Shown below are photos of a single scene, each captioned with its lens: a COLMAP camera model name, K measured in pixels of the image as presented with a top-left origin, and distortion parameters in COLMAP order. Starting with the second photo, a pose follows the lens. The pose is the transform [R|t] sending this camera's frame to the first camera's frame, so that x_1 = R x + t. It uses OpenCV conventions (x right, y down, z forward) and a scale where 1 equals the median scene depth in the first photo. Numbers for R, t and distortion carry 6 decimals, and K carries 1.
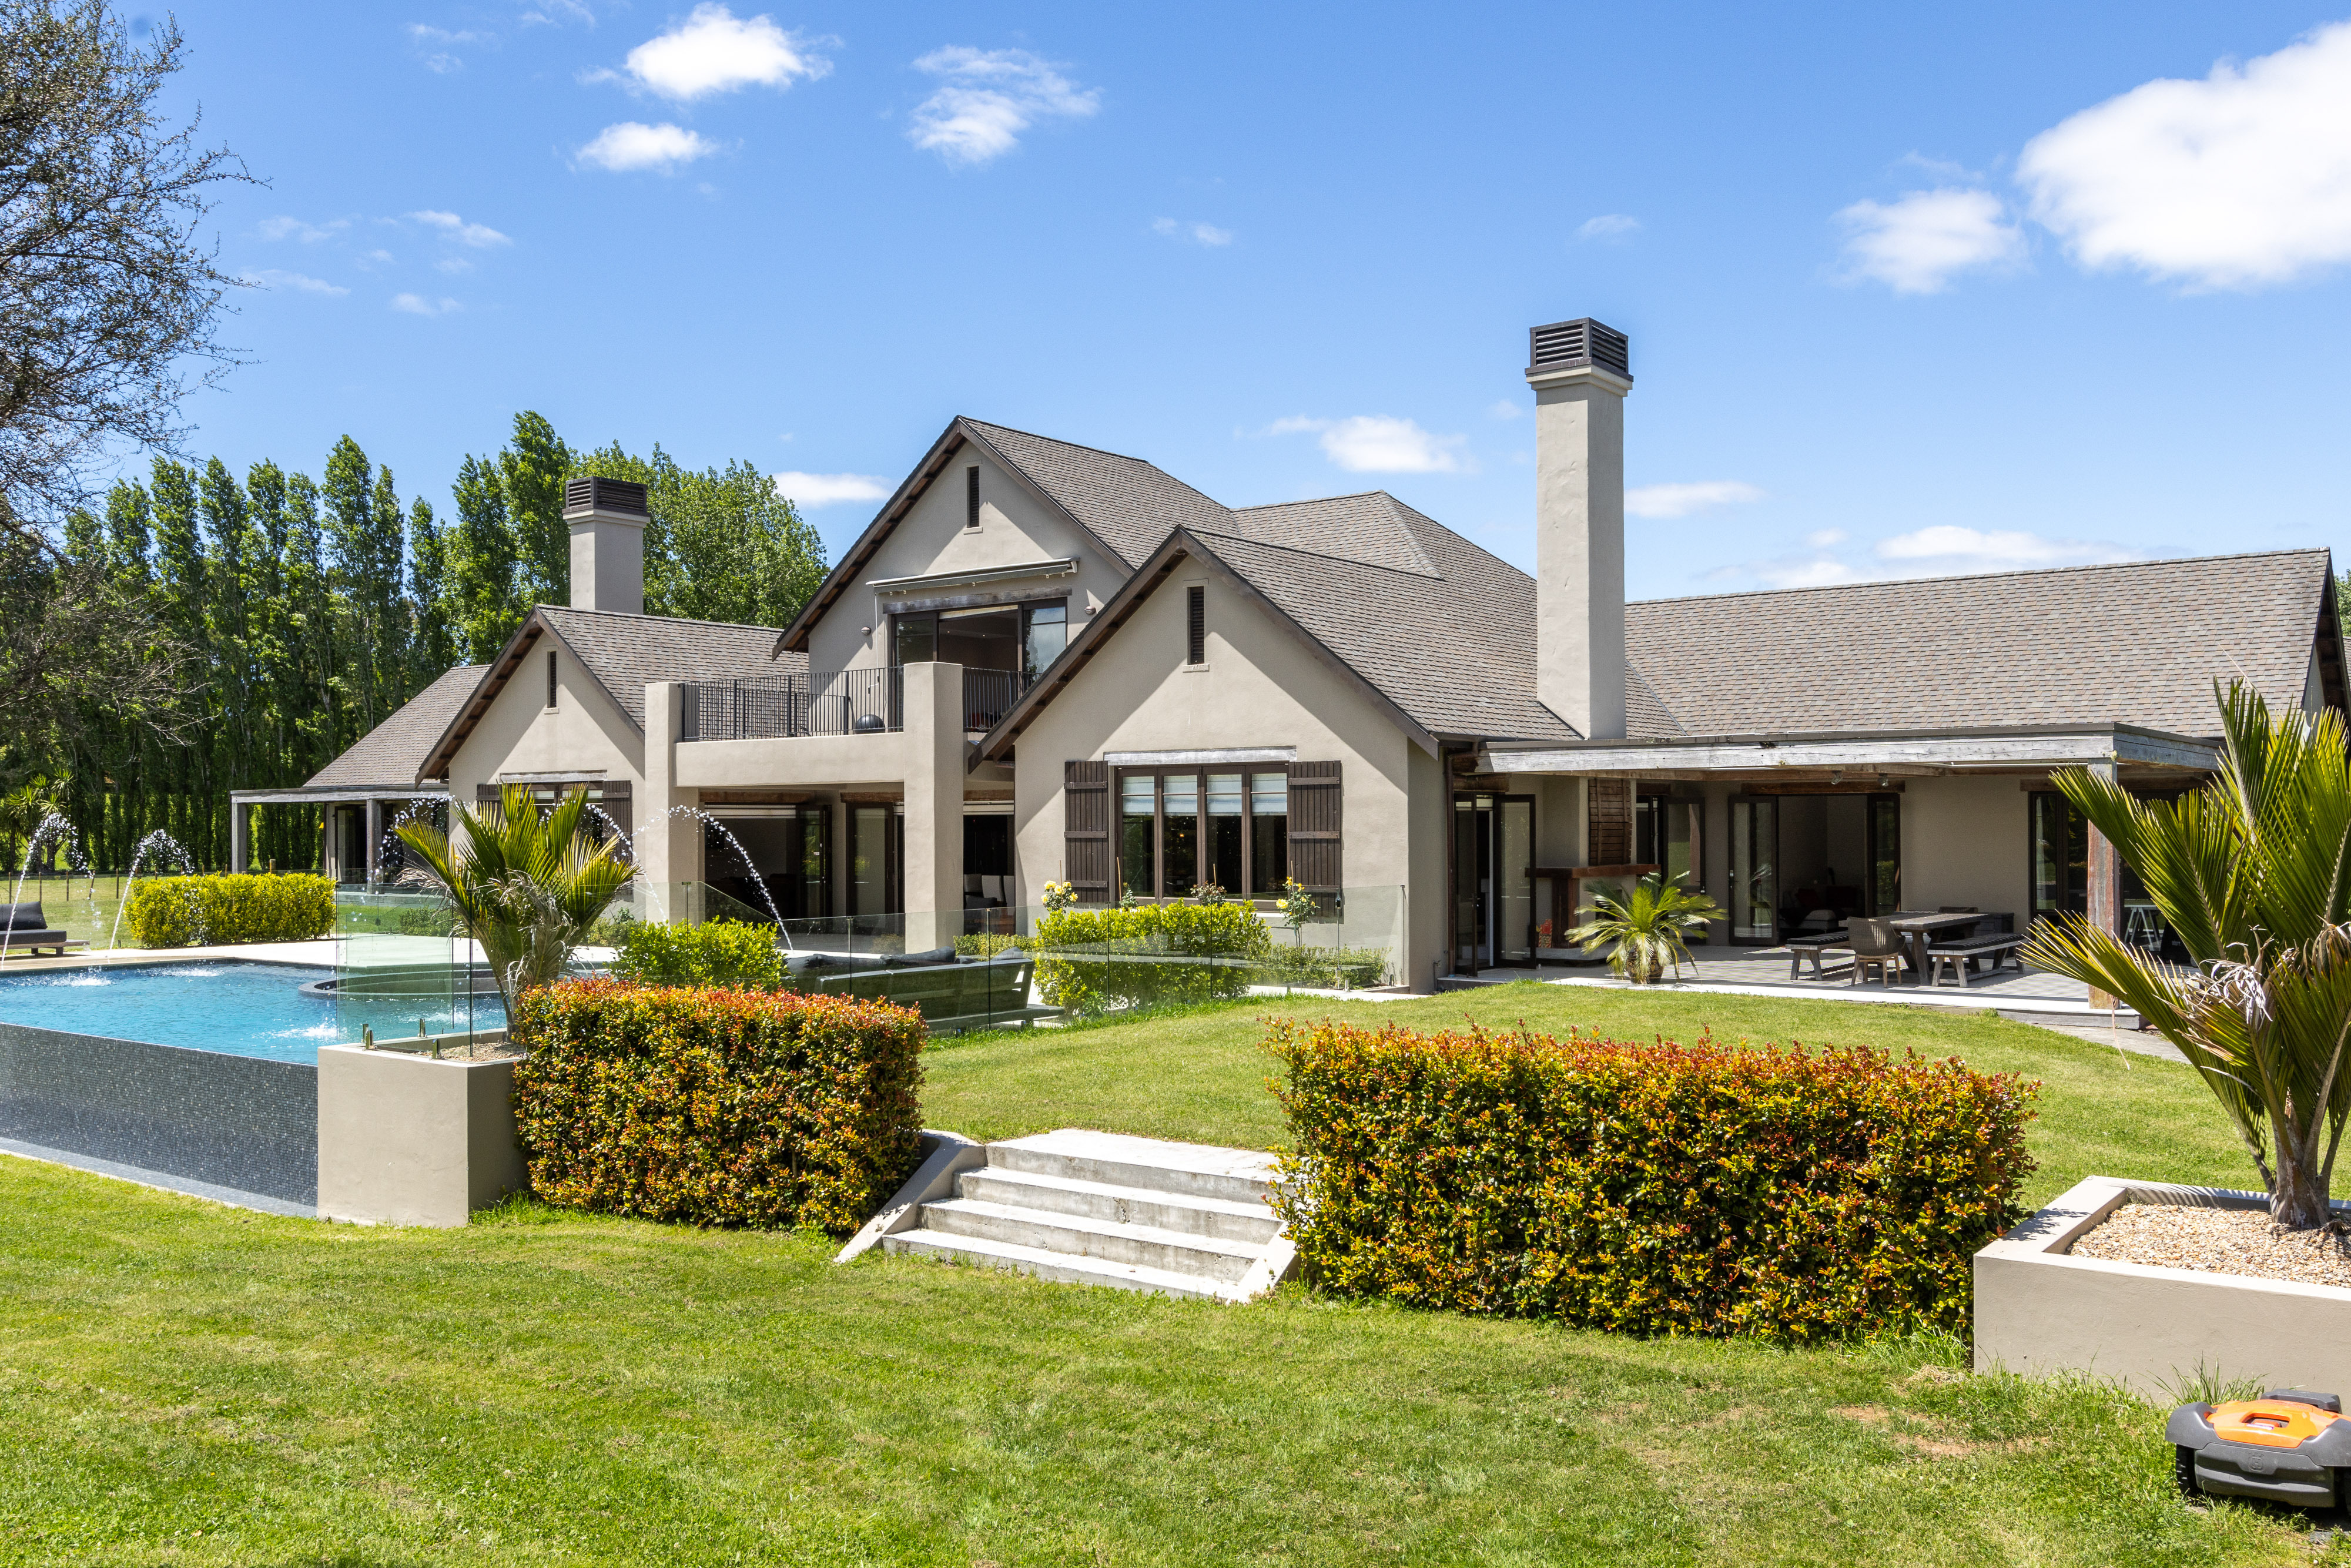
lens RADIAL K [[1964.5, 0, 1102.4], [0, 1964.5, 777.1], [0, 0, 1]] dist [0.076161, 0.007381]
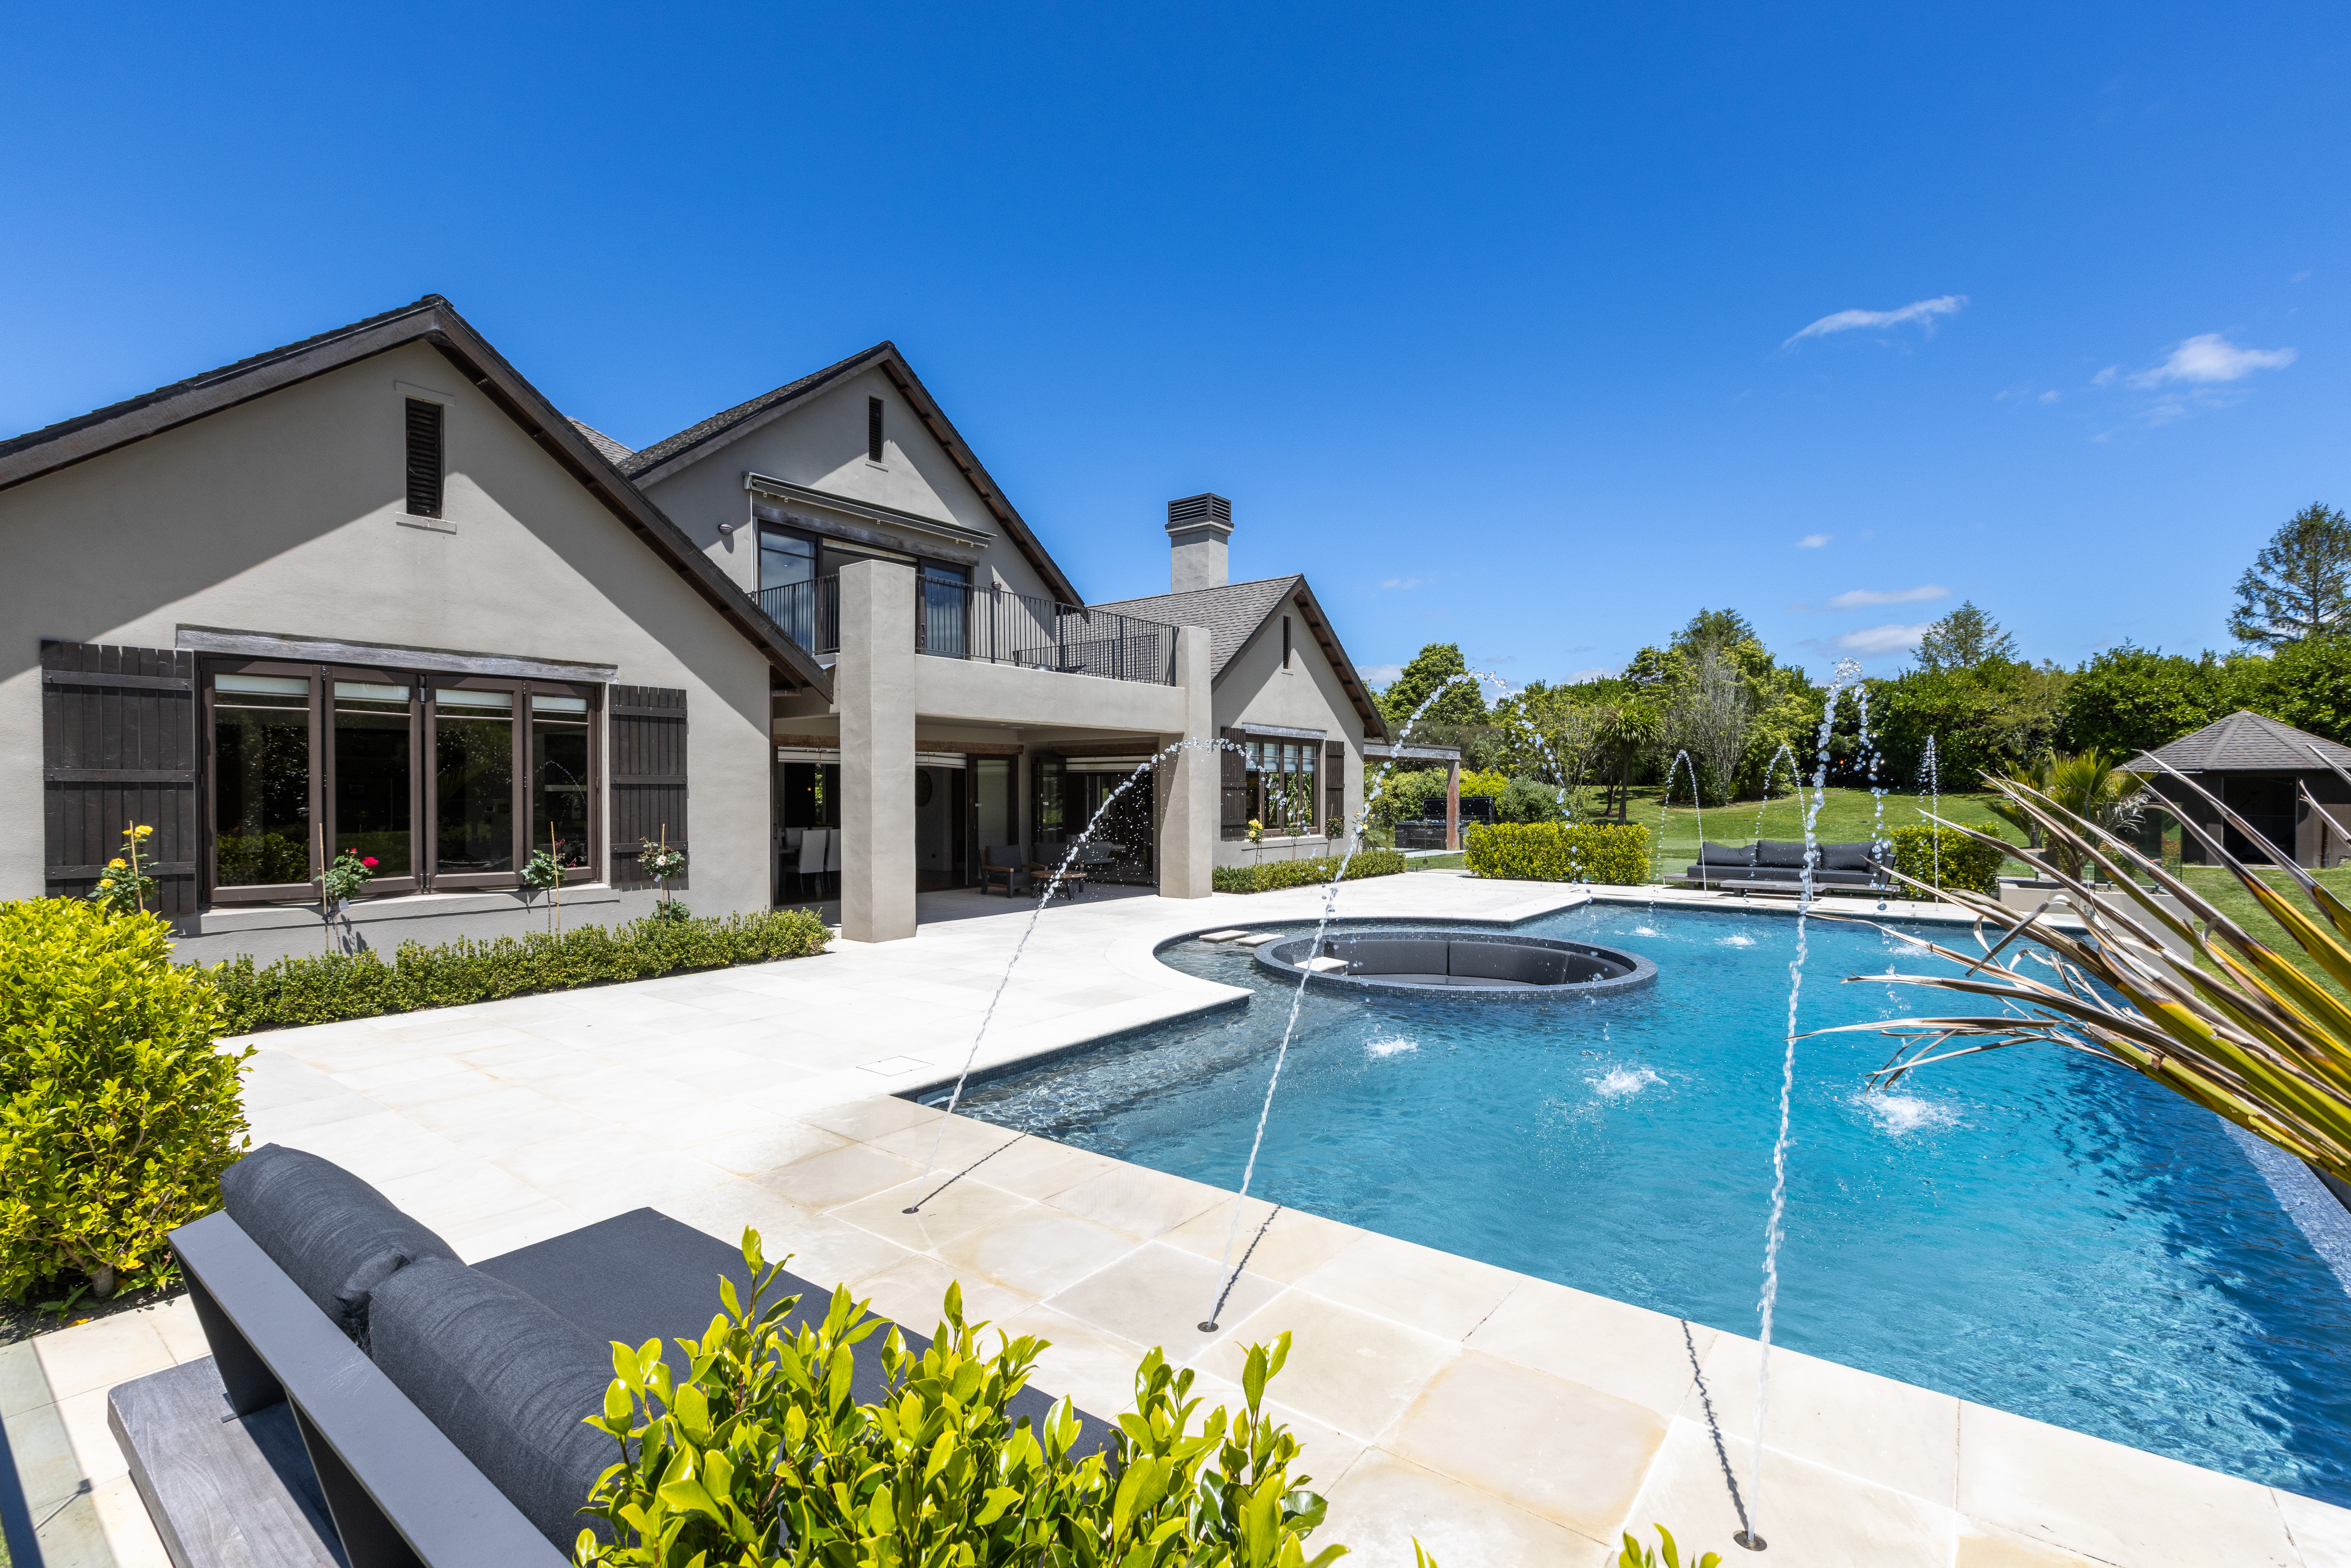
lens RADIAL K [[1054.5, 0, 1175.1], [0, 1054.5, 789.3], [0, 0, 1]] dist [0.002812, 0.000231]
pose [[-0.014889, -0.000216, 0.999889, -0.607207], [-0.031318, 0.999509, -0.000250, 0.028796], [-0.999399, -0.031318, -0.014888, 0.902181]]
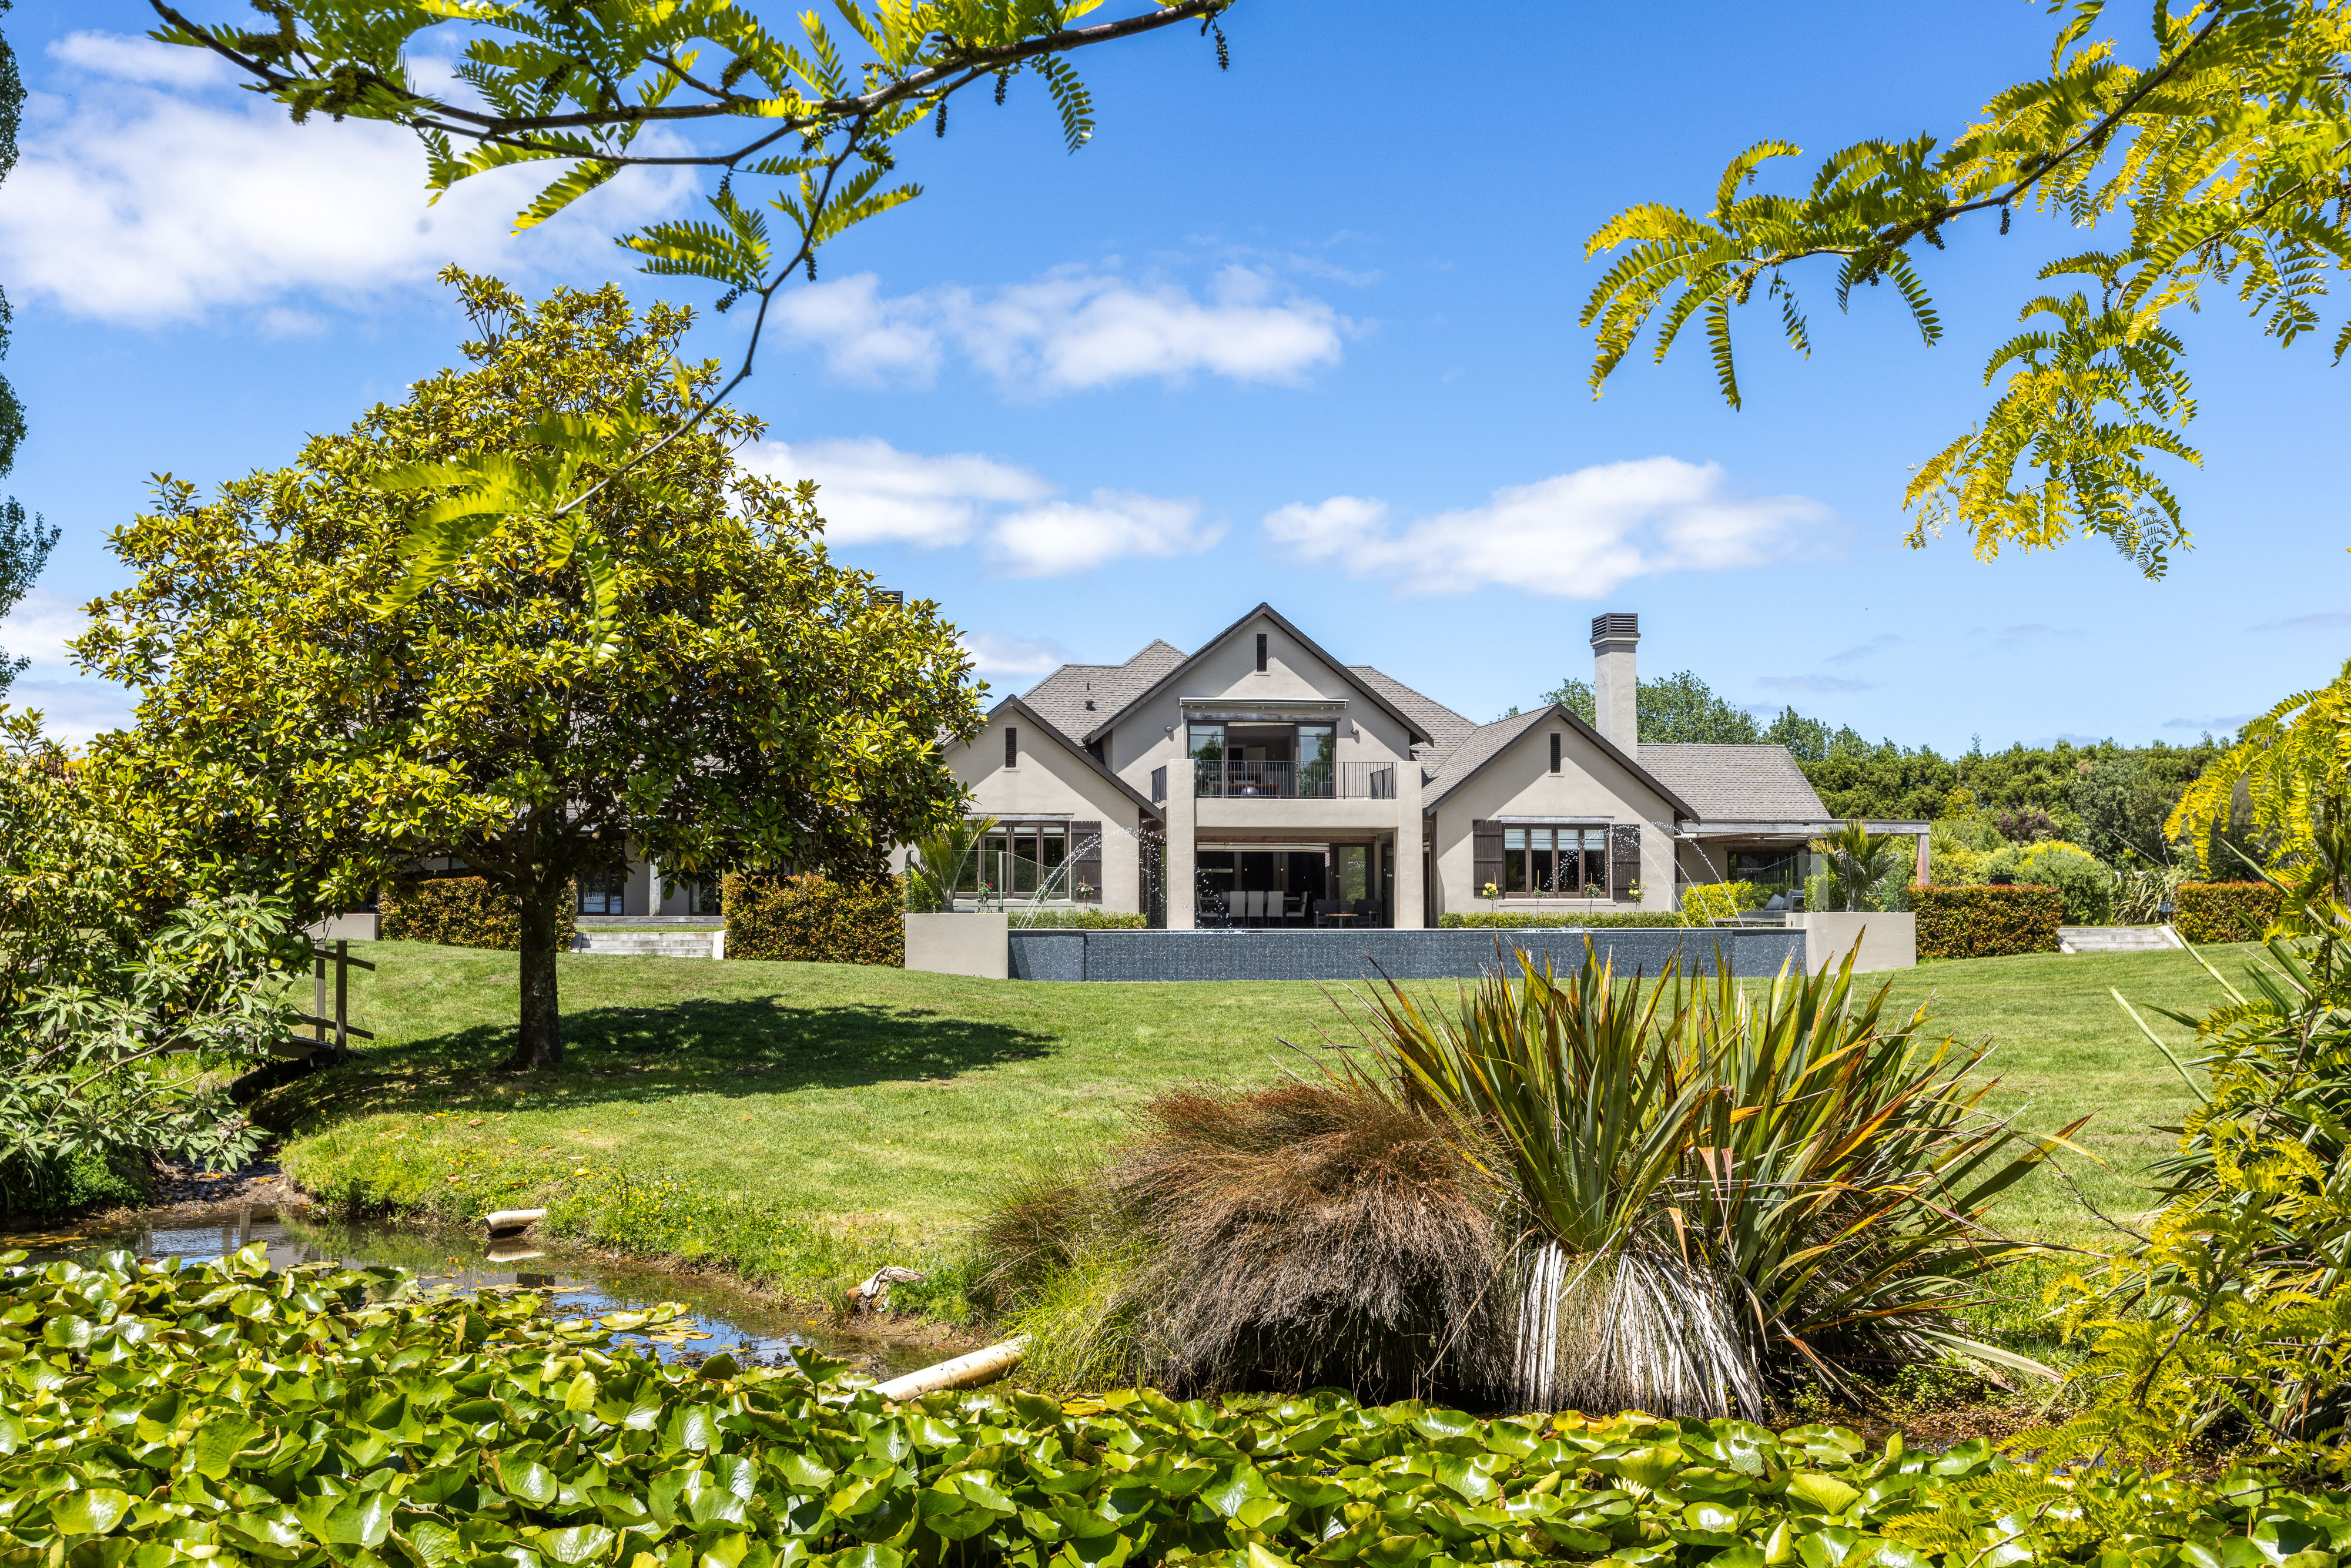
lens RADIAL K [[2454.5, 0, 1172.3], [0, 2454.5, 784.7], [0, 0, 1]] dist [0.000072, 0.000000]
pose [[0.652522, 0.047257, 0.756295, -1.698440], [-0.016488, 0.998703, -0.048178, 0.065258], [-0.757591, 0.018968, 0.652454, -0.255809]]
